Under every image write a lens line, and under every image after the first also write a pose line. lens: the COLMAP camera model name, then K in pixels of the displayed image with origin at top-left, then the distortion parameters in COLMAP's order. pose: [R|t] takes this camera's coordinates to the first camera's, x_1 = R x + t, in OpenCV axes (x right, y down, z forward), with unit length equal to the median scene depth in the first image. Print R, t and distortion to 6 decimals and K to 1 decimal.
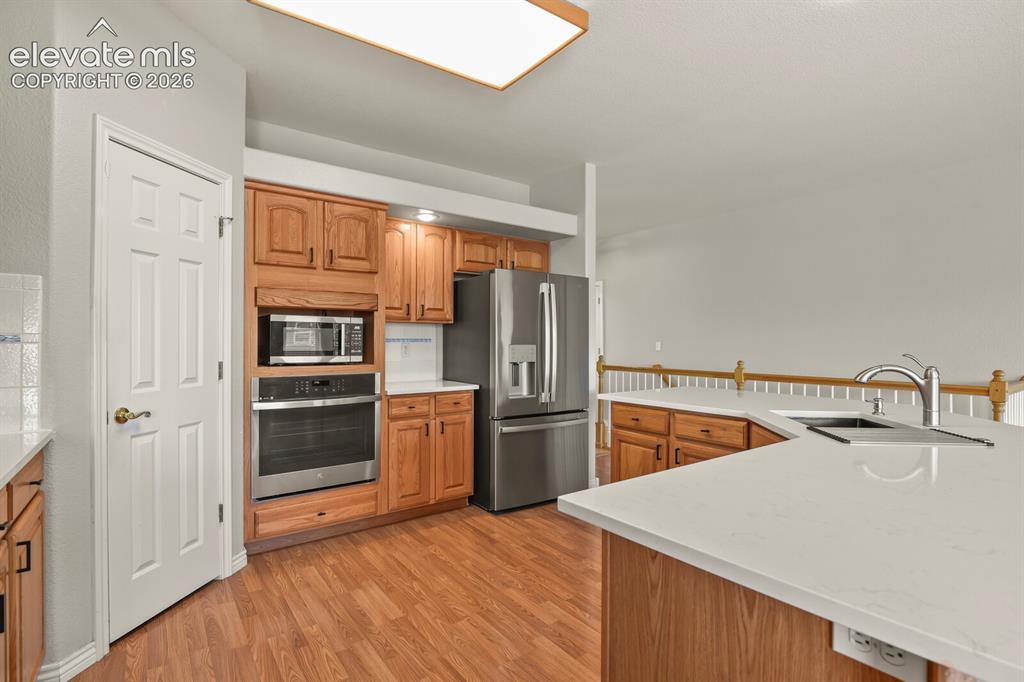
lens RADIAL K [[498.7, 0, 517.0], [0, 498.7, 341.1], [0, 0, 1]] dist [-0.002927, -0.009026]
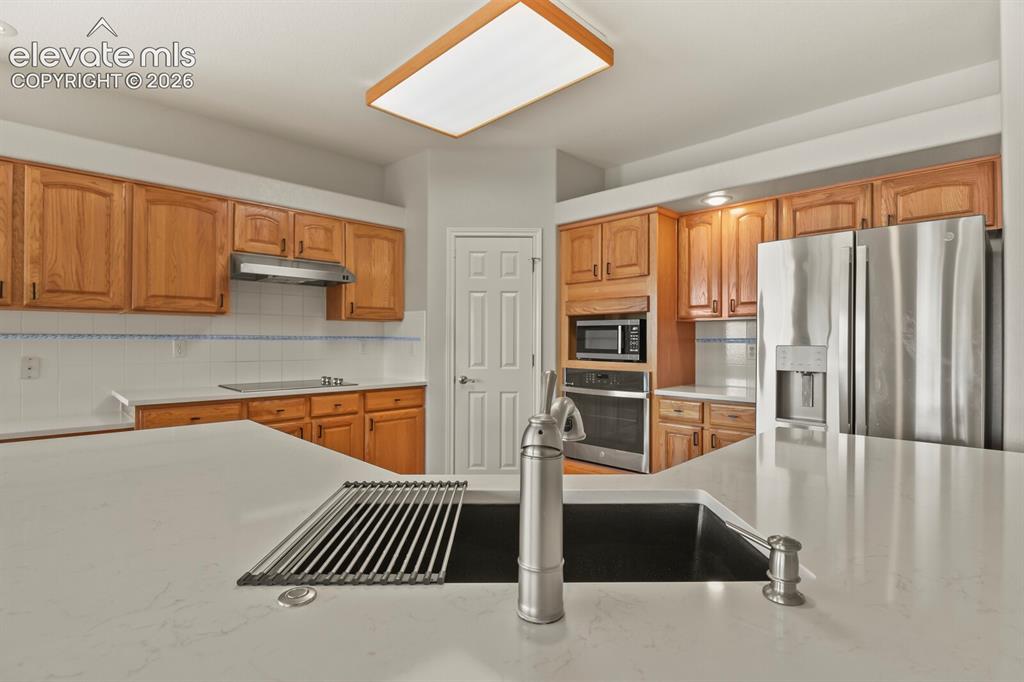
lens RADIAL K [[494.8, 0, 517.2], [0, 494.8, 341.4], [0, 0, 1]] dist [-0.004319, -0.009101]
pose [[0.152675, -0.003785, -0.988269, 0.730359], [-0.004730, 0.999978, -0.004560, 0.007199], [0.988265, 0.005371, 0.152654, 0.602717]]
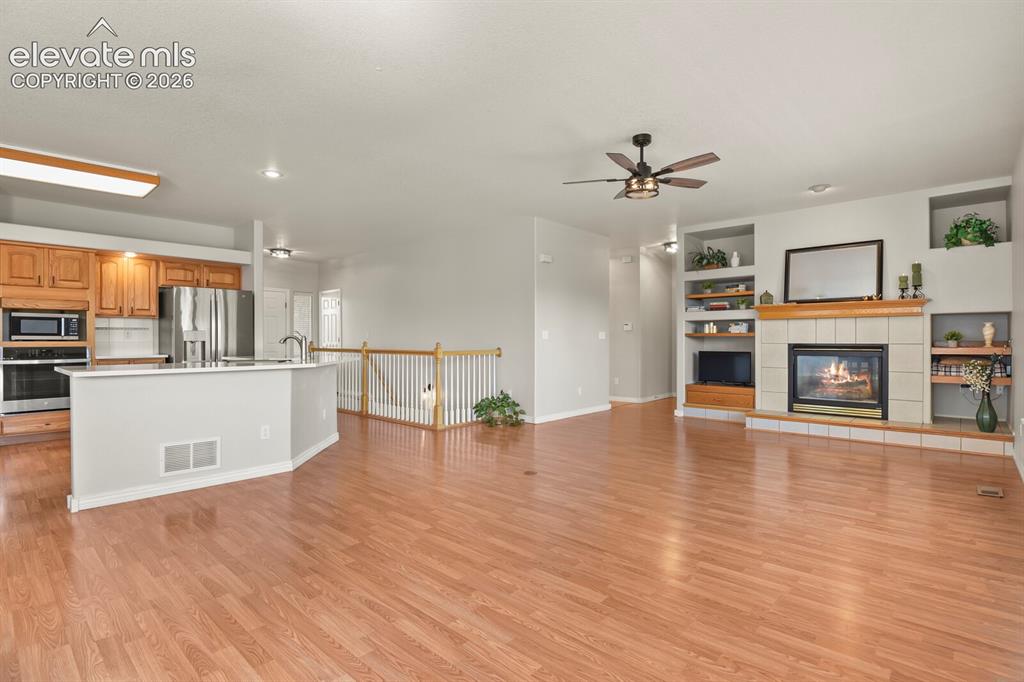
lens RADIAL K [[494.8, 0, 517.2], [0, 494.8, 341.4], [0, 0, 1]] dist [-0.004319, -0.009101]
pose [[0.980177, -0.004653, 0.198067, 0.891590], [0.003790, 0.999982, 0.004735, 0.046696], [-0.198086, -0.003891, 0.980177, -1.026842]]
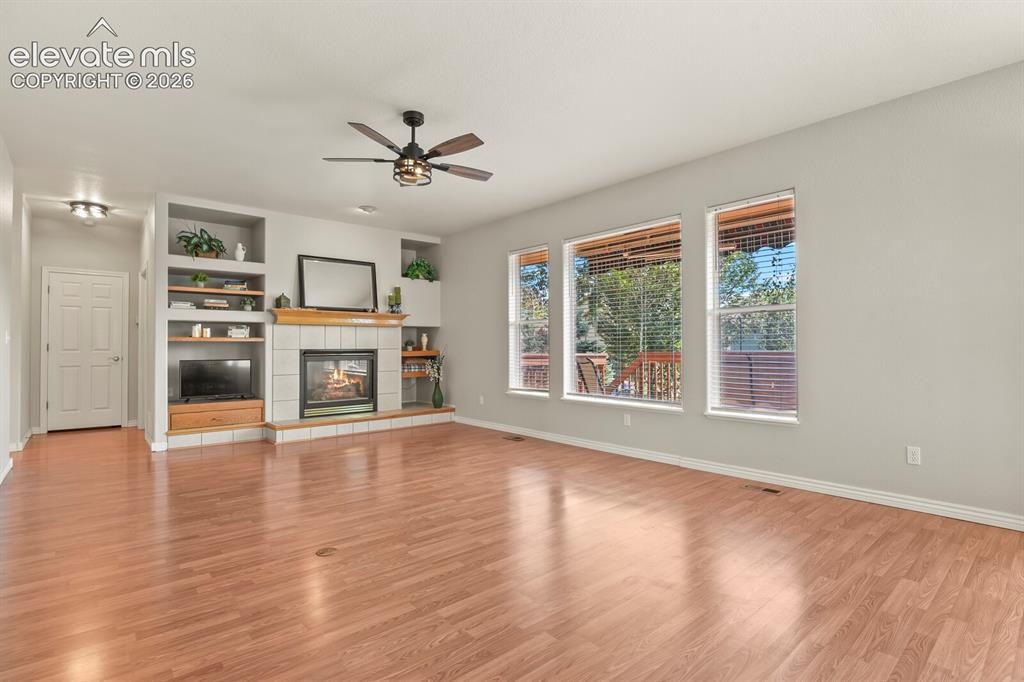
lens RADIAL K [[494.8, 0, 517.2], [0, 494.8, 341.4], [0, 0, 1]] dist [-0.004319, -0.009101]
pose [[-0.083988, 0.009581, 0.996421, 0.319305], [0.003319, 0.999951, -0.009336, 0.058268], [-0.996461, 0.002523, -0.084016, 0.020624]]
